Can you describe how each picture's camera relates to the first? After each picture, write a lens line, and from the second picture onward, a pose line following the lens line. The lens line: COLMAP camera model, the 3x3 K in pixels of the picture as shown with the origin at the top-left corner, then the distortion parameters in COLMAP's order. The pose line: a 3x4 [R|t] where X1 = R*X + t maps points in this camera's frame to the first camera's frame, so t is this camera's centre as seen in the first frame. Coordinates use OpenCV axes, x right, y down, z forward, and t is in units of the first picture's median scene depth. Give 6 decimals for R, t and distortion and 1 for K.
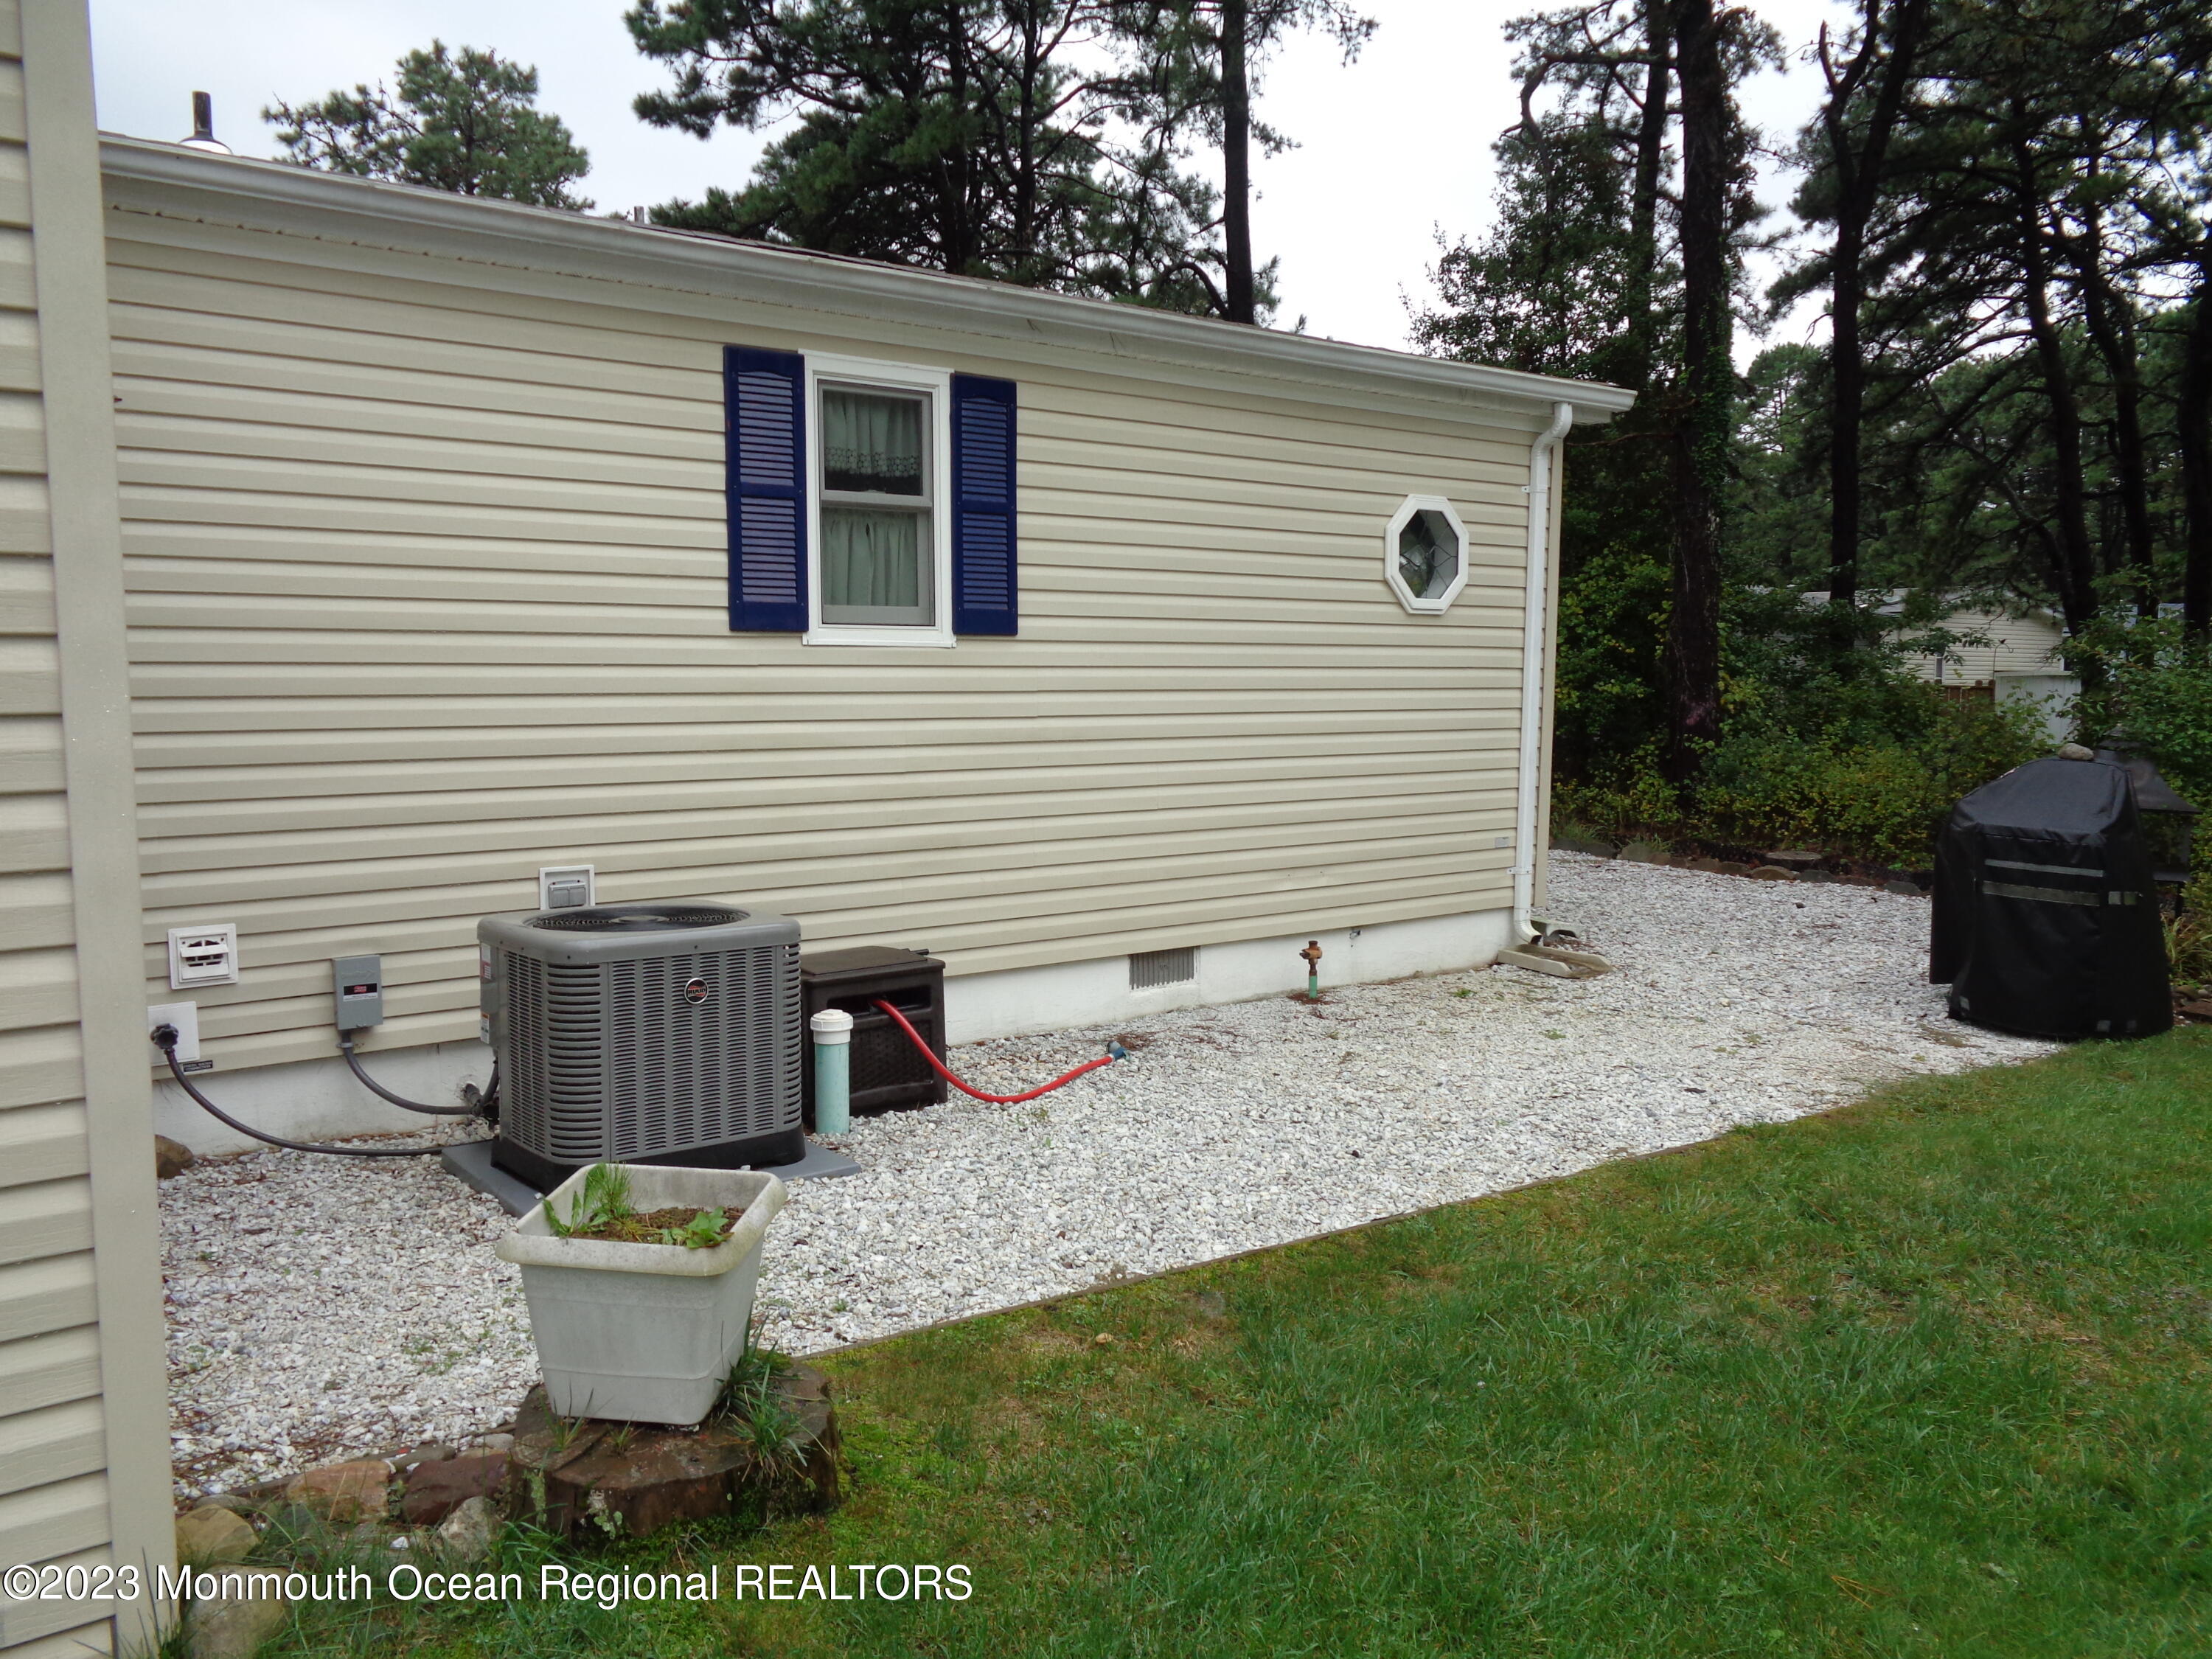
lens RADIAL K [[1657.0, 0, 1101.5], [0, 1657.0, 830.1], [0, 0, 1]] dist [0.009755, 0.001012]
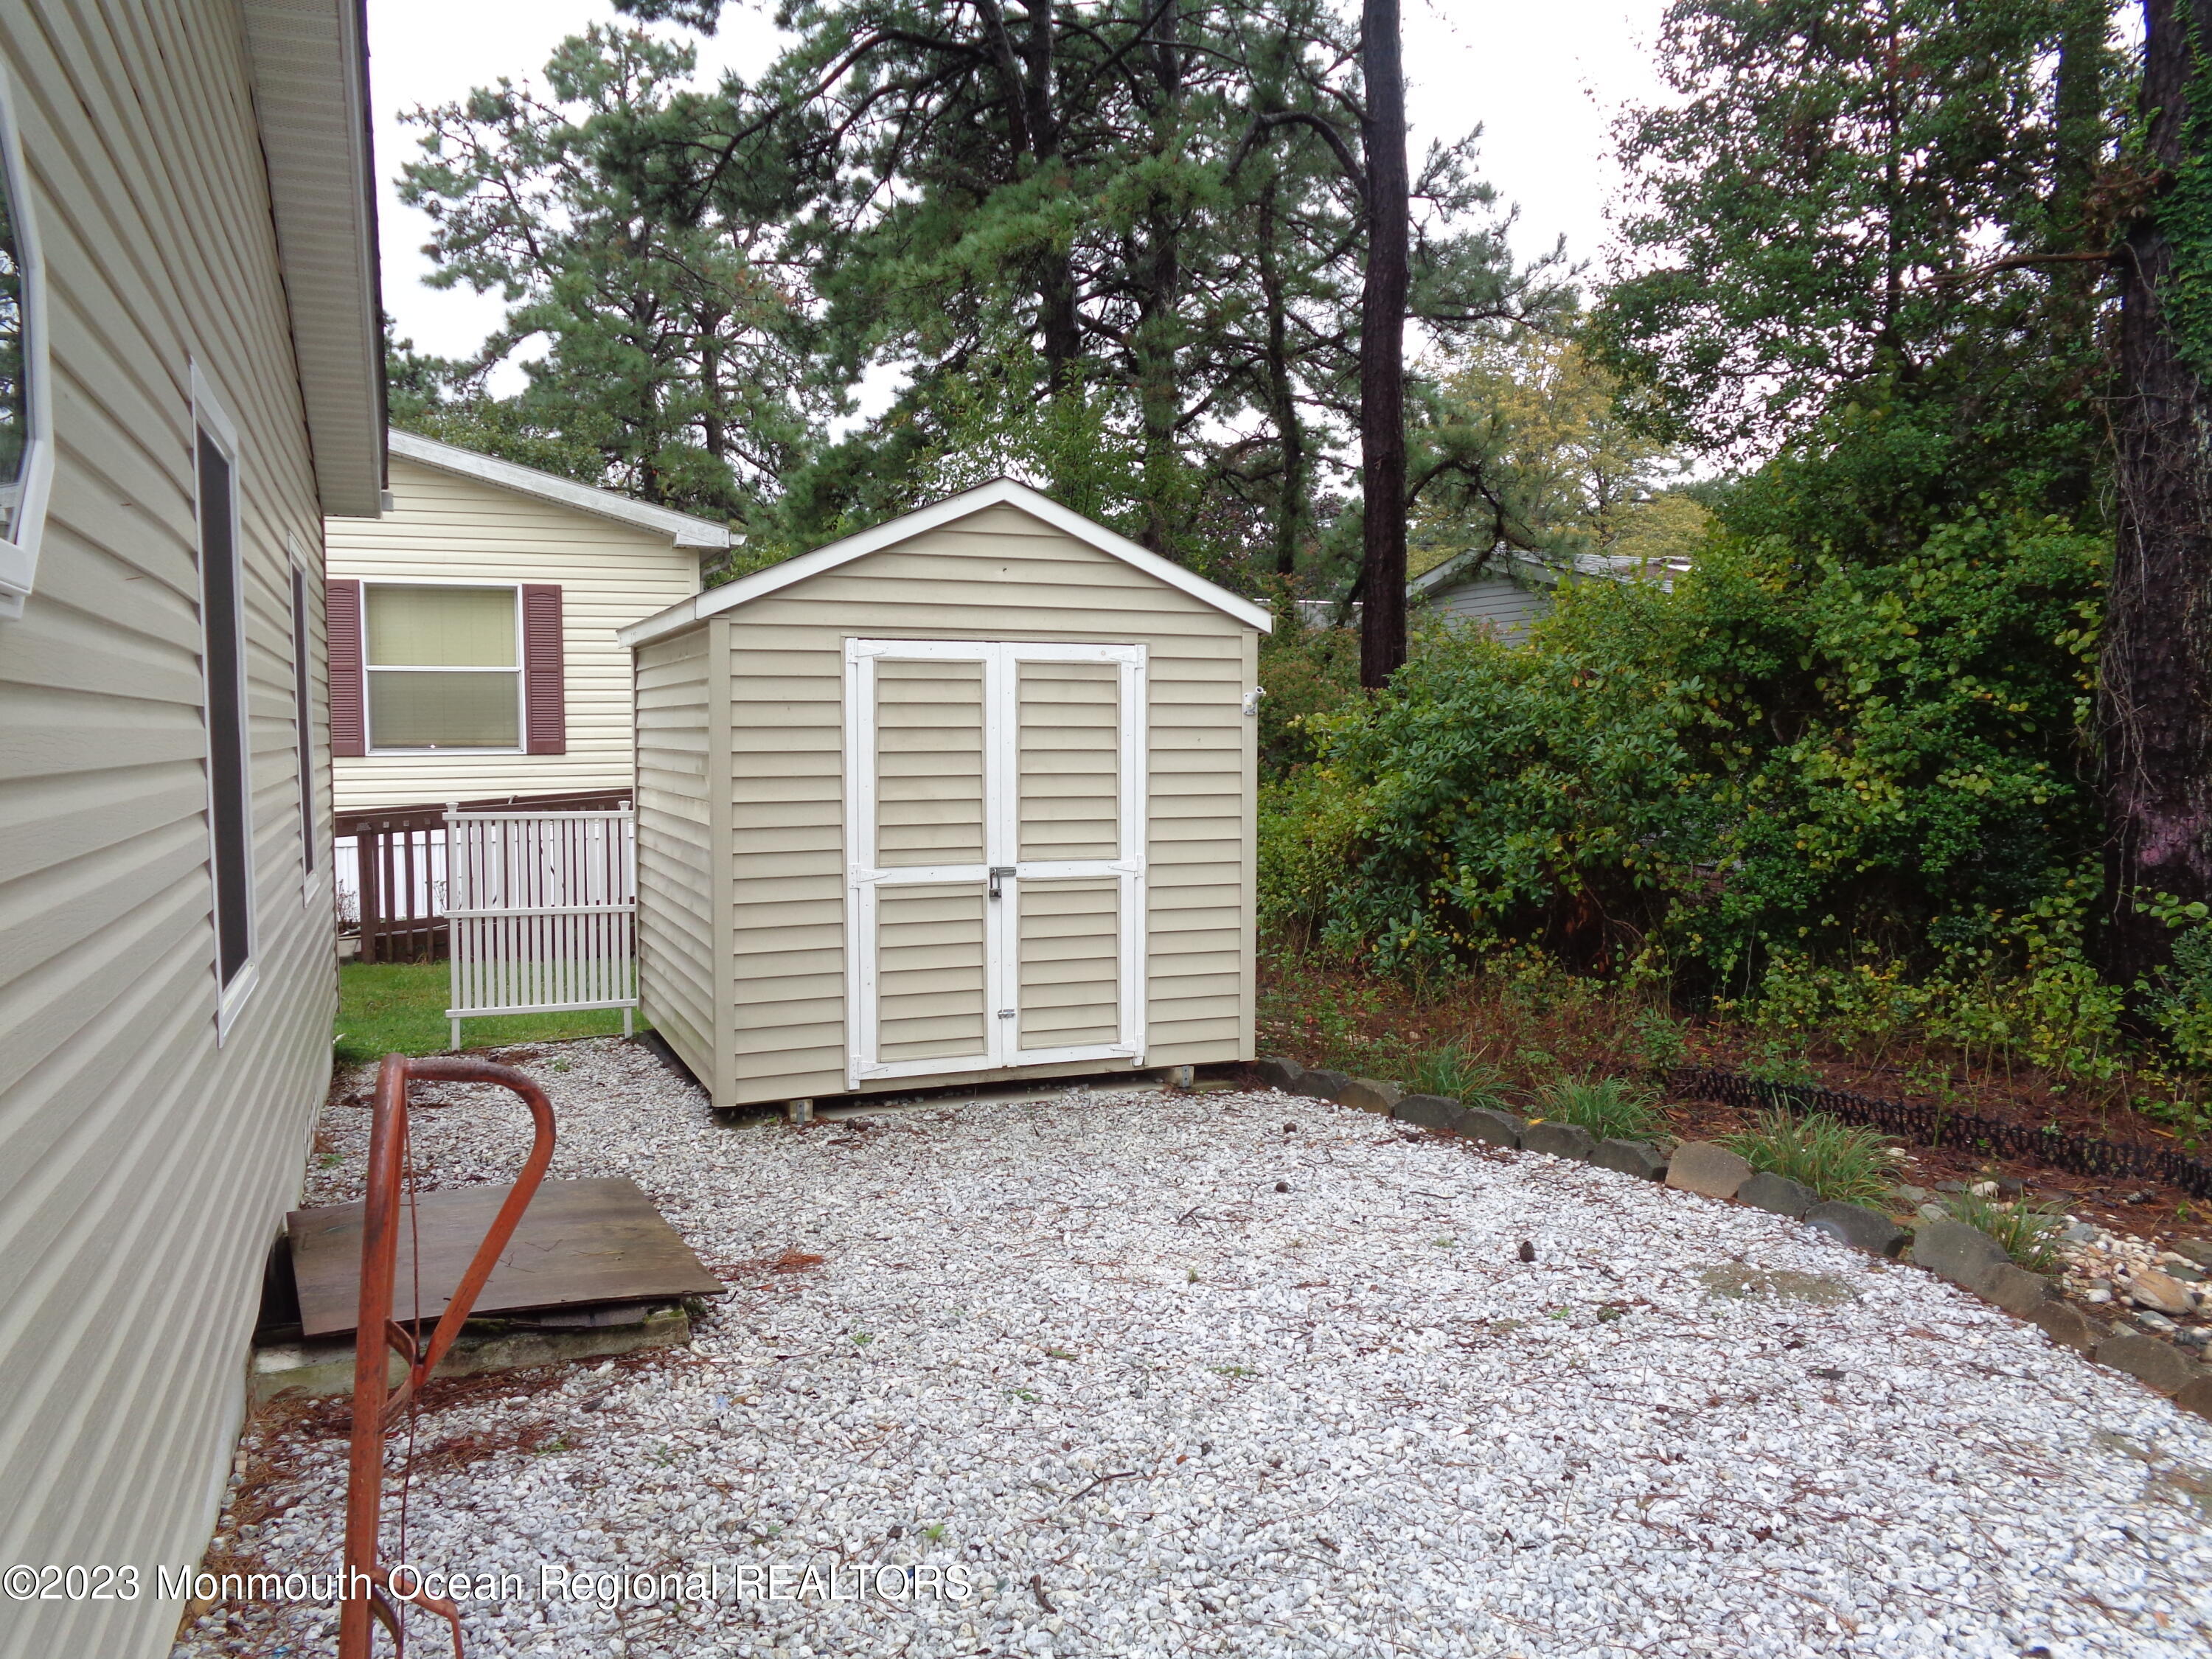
lens RADIAL K [[1657.0, 0, 1111.2], [0, 1657.0, 826.2], [0, 0, 1]] dist [0.009755, 0.001012]
pose [[0.970821, 0.011363, -0.239537, 0.162775], [-0.019131, 0.999363, -0.030129, -0.048890], [0.239042, 0.033833, 0.970420, 0.422041]]
